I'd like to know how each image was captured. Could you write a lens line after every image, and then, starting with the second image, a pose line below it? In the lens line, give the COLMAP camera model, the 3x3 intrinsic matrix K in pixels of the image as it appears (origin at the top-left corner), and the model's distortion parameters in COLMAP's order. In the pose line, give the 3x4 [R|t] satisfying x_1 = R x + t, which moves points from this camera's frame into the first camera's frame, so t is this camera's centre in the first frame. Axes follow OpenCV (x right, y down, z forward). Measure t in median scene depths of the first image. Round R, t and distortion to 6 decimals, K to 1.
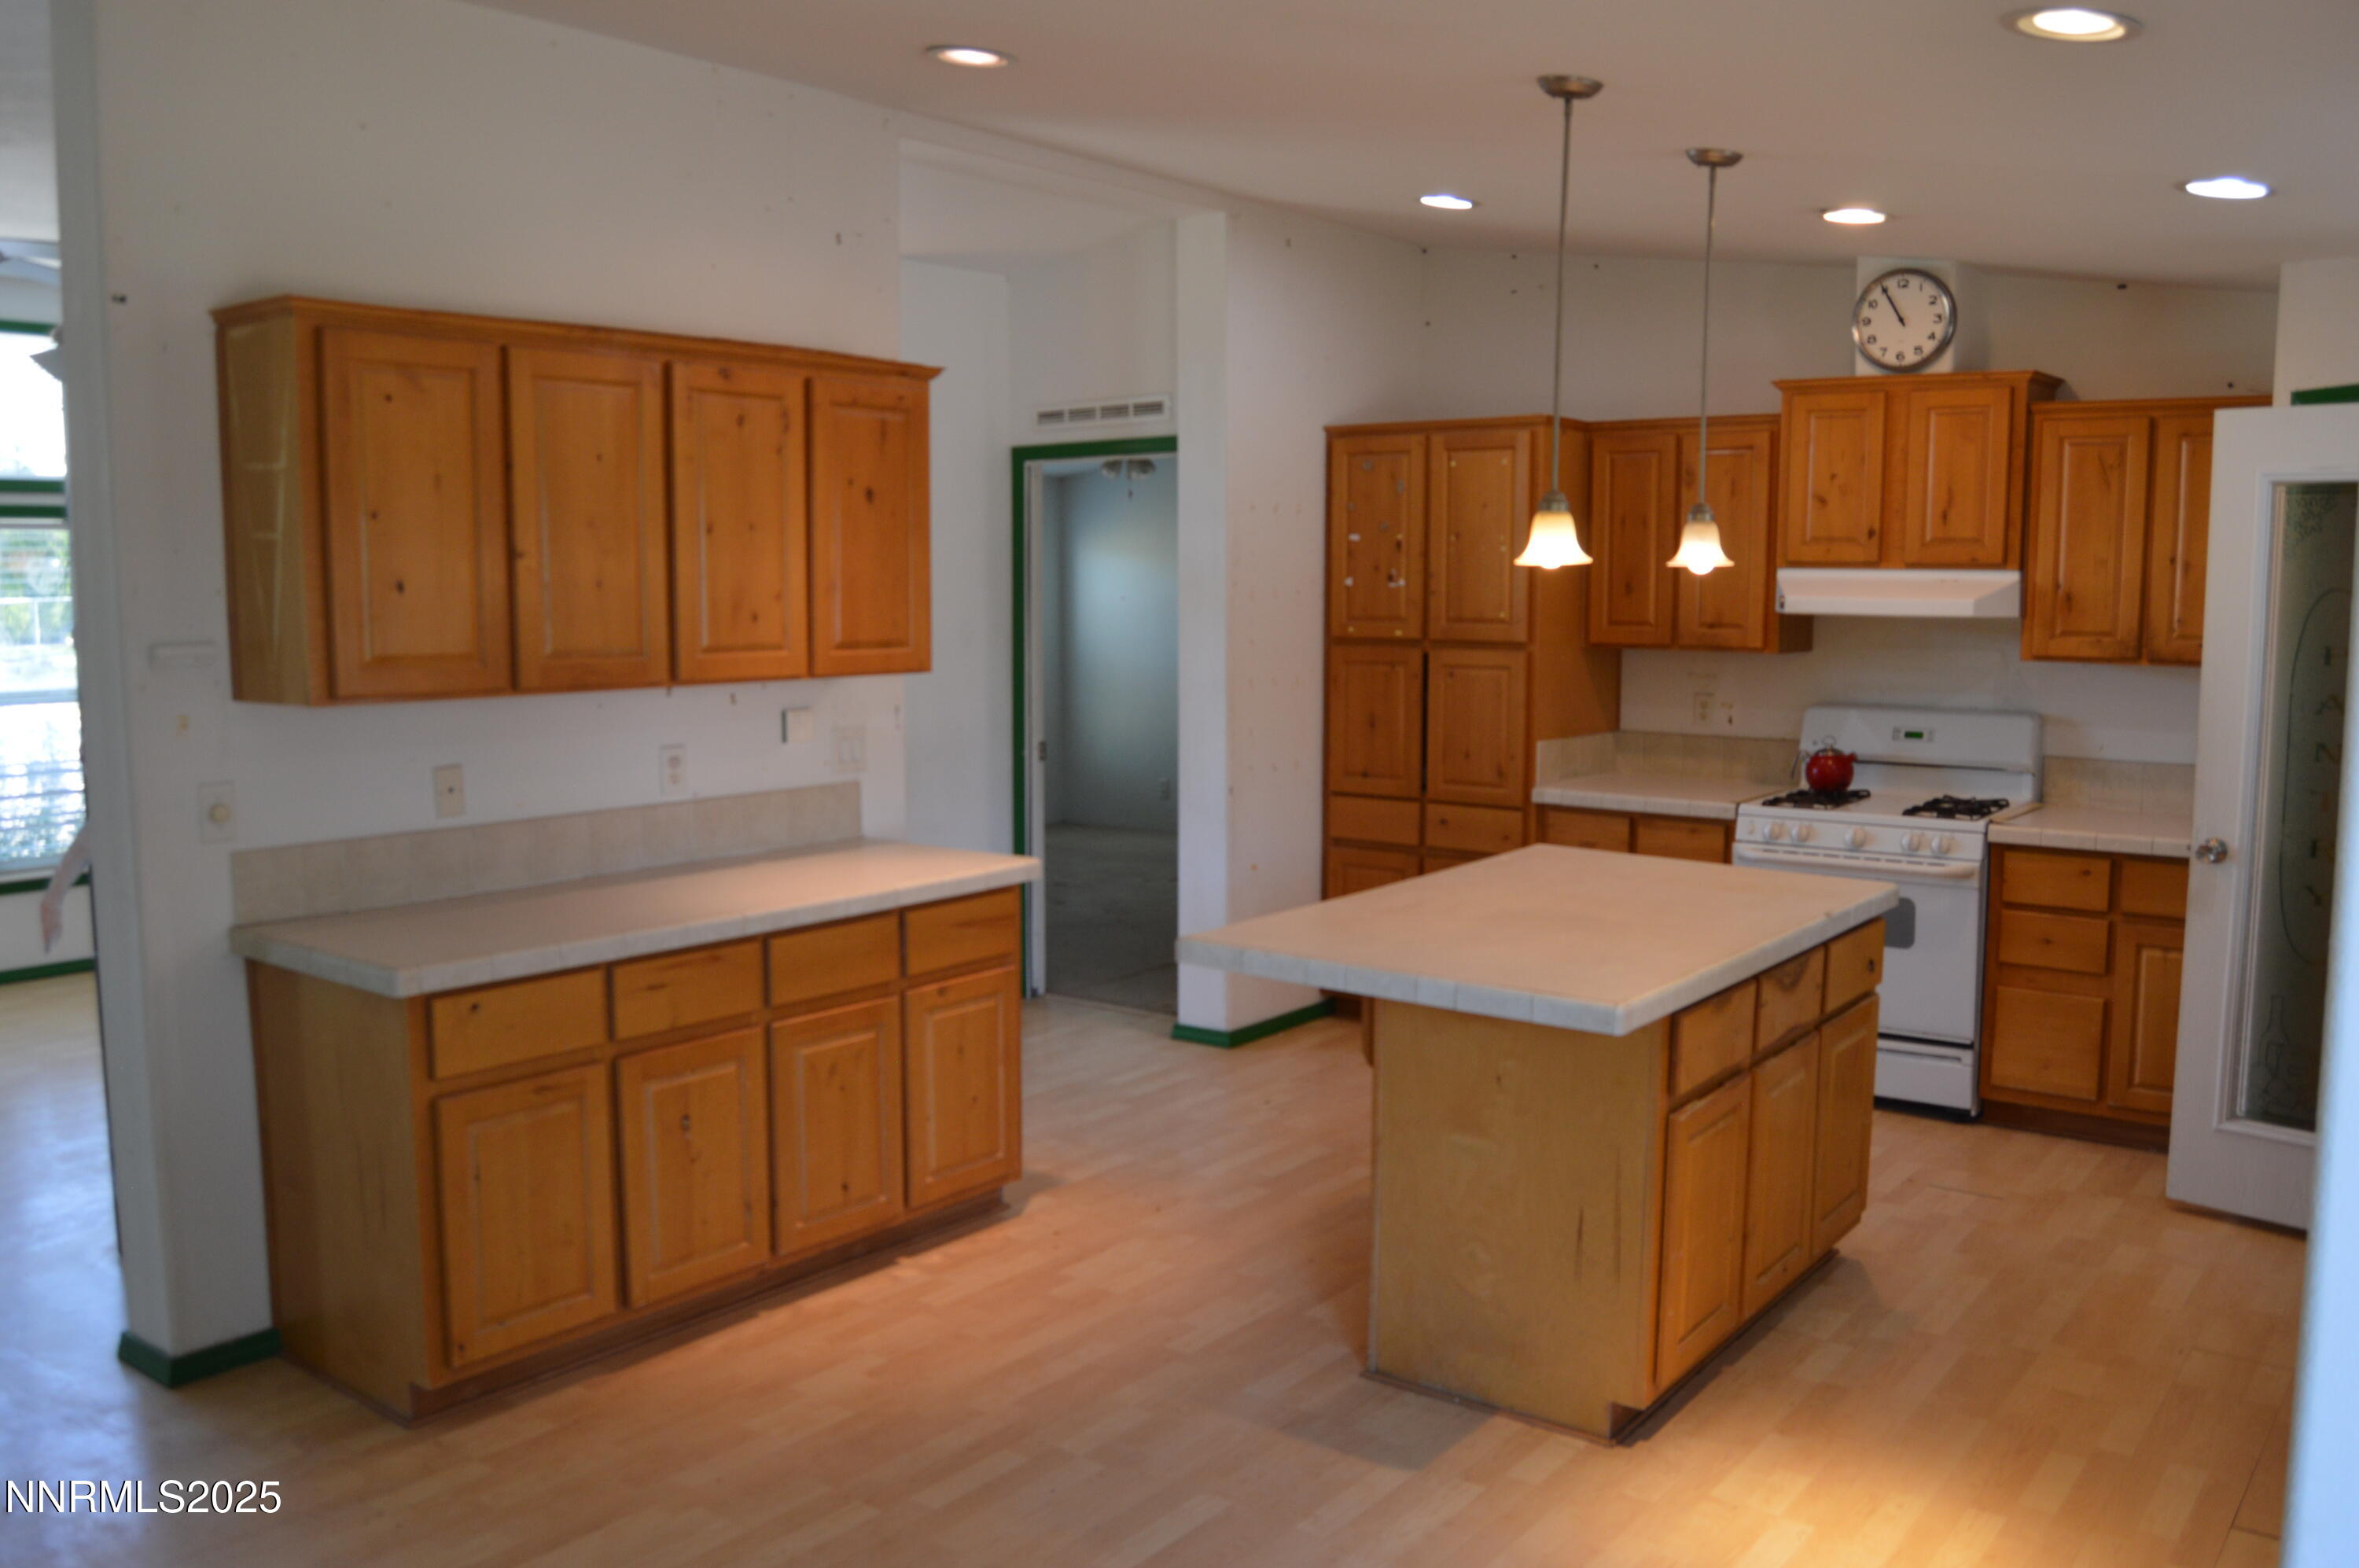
lens RADIAL K [[1866.2, 0, 1178.6], [0, 1866.2, 797.2], [0, 0, 1]] dist [-0.106776, 0.047095]
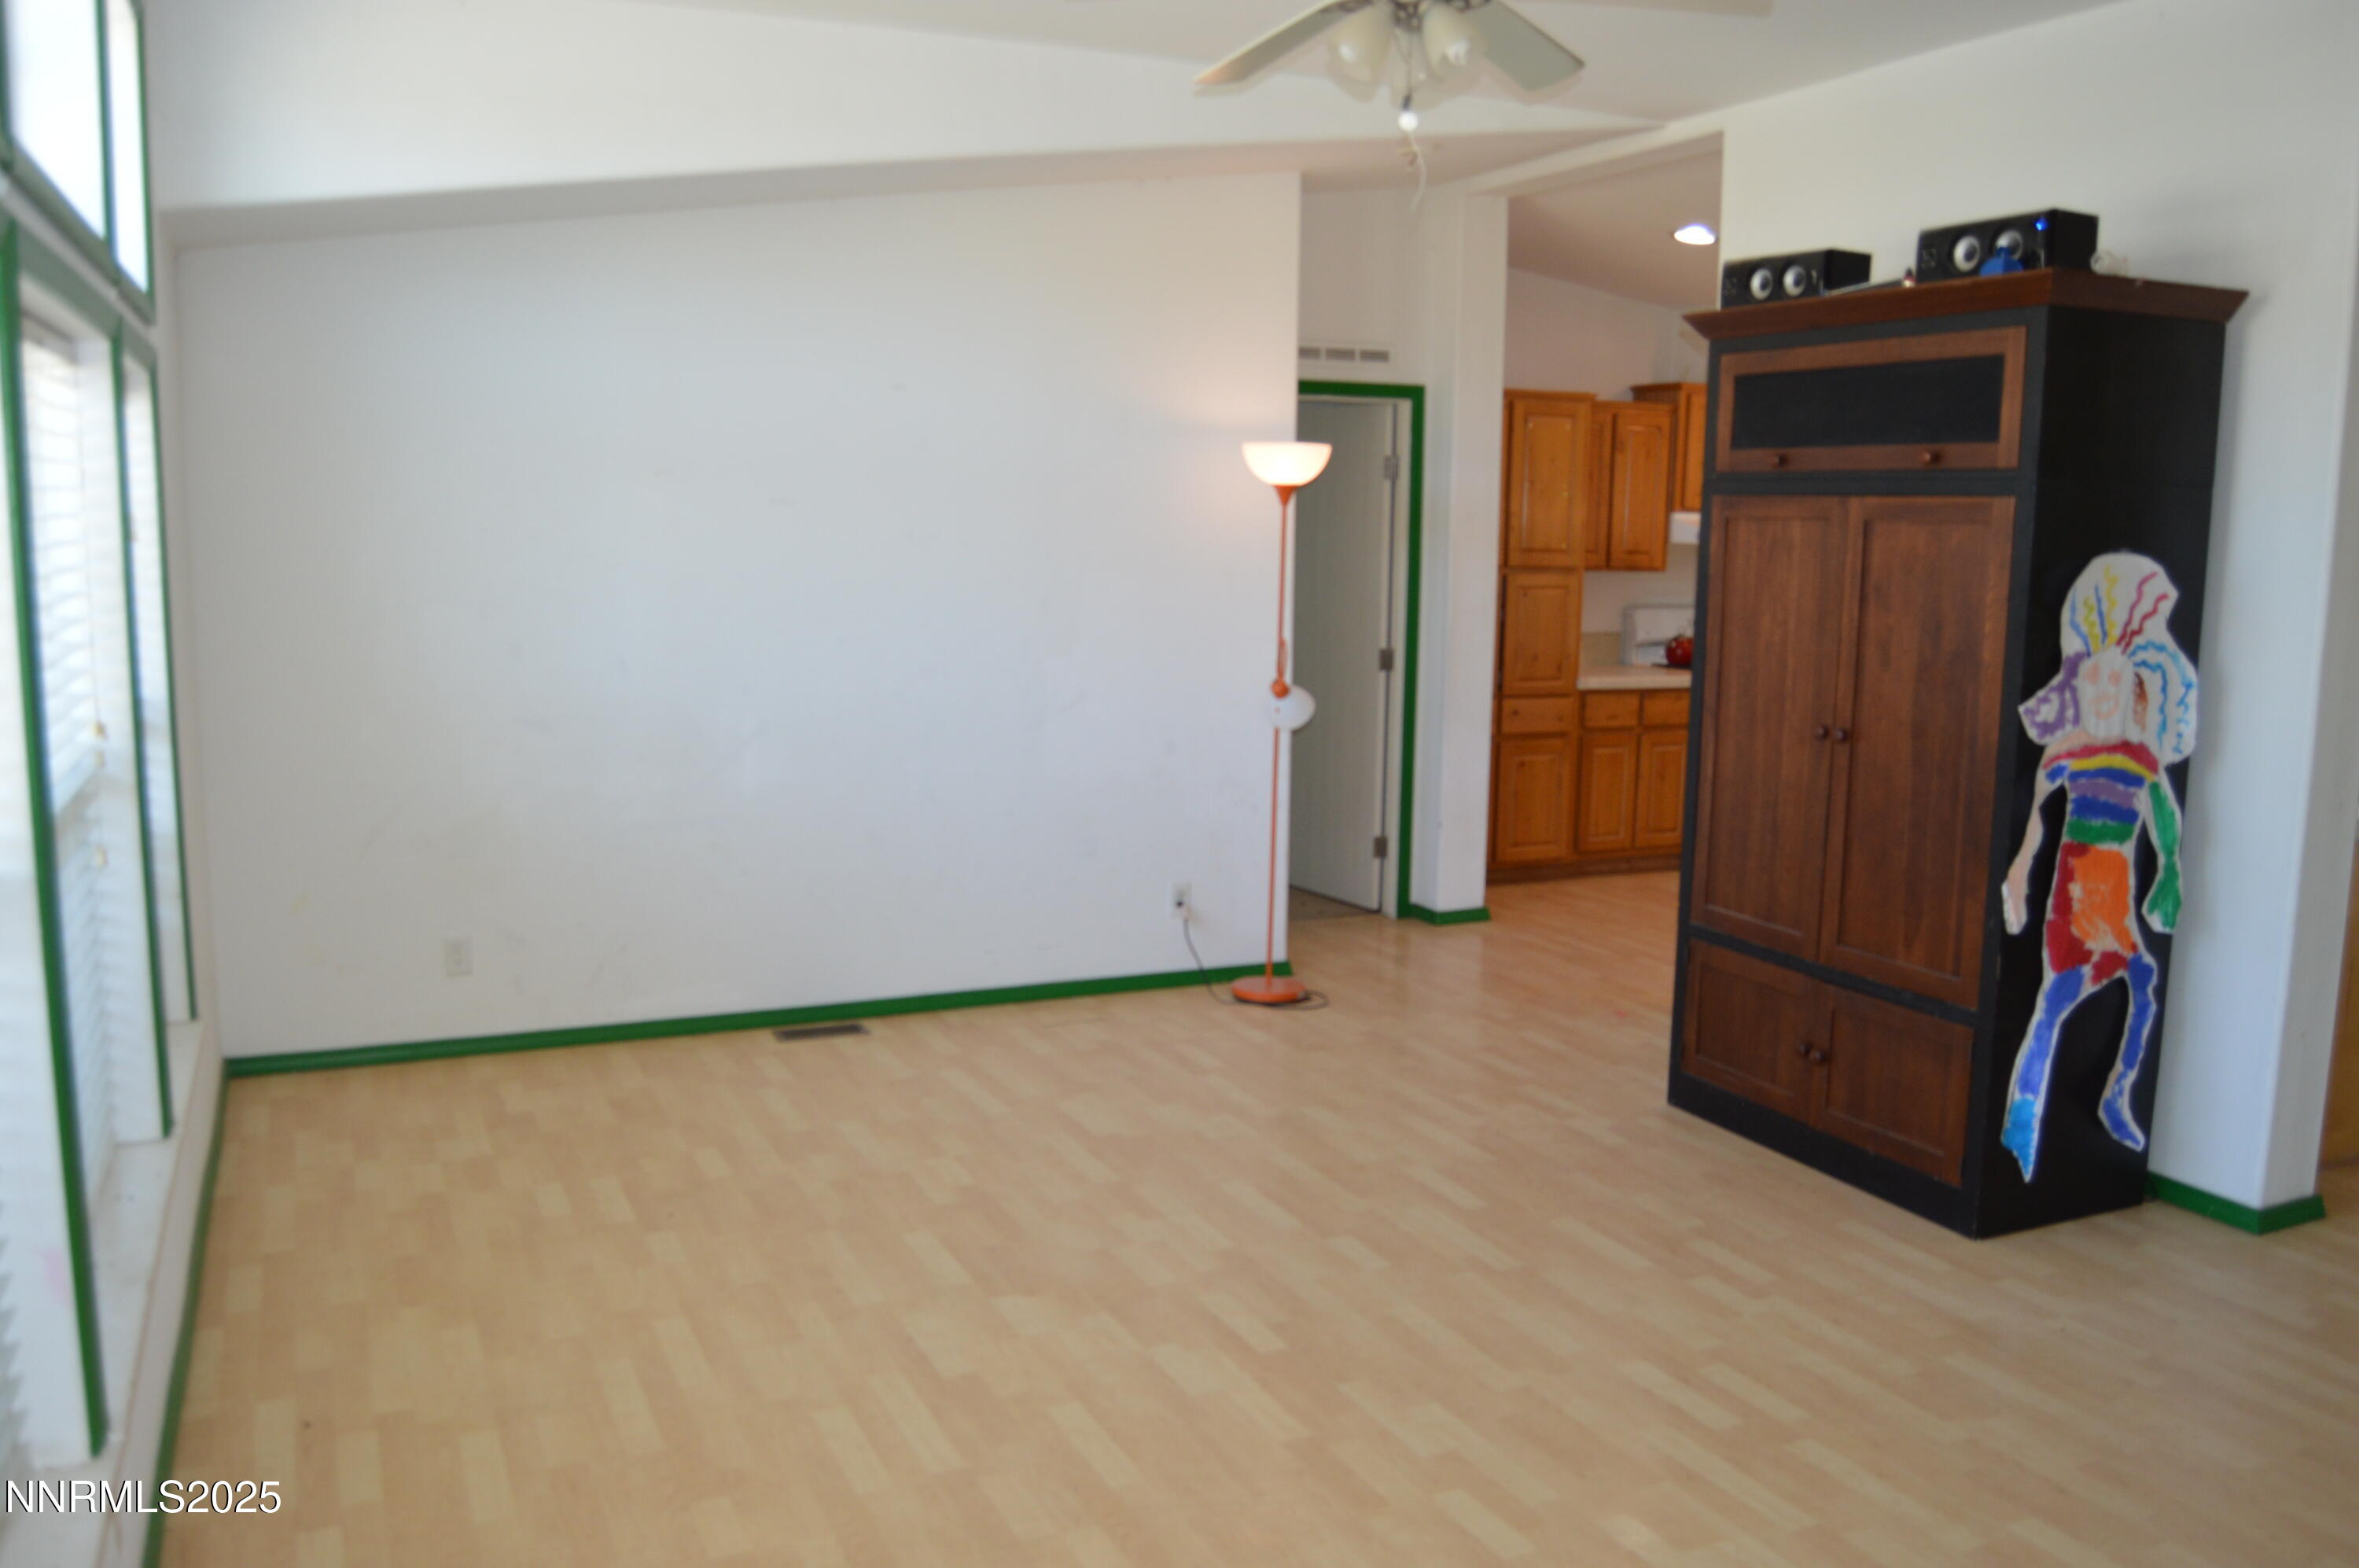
lens RADIAL K [[1866.2, 0, 1178.6], [0, 1866.2, 797.2], [0, 0, 1]] dist [-0.106776, 0.047095]
pose [[0.465891, -0.129578, 0.875303, -1.085739], [0.082878, 0.991261, 0.102631, -0.079107], [-0.880952, 0.024729, 0.472559, 0.626503]]
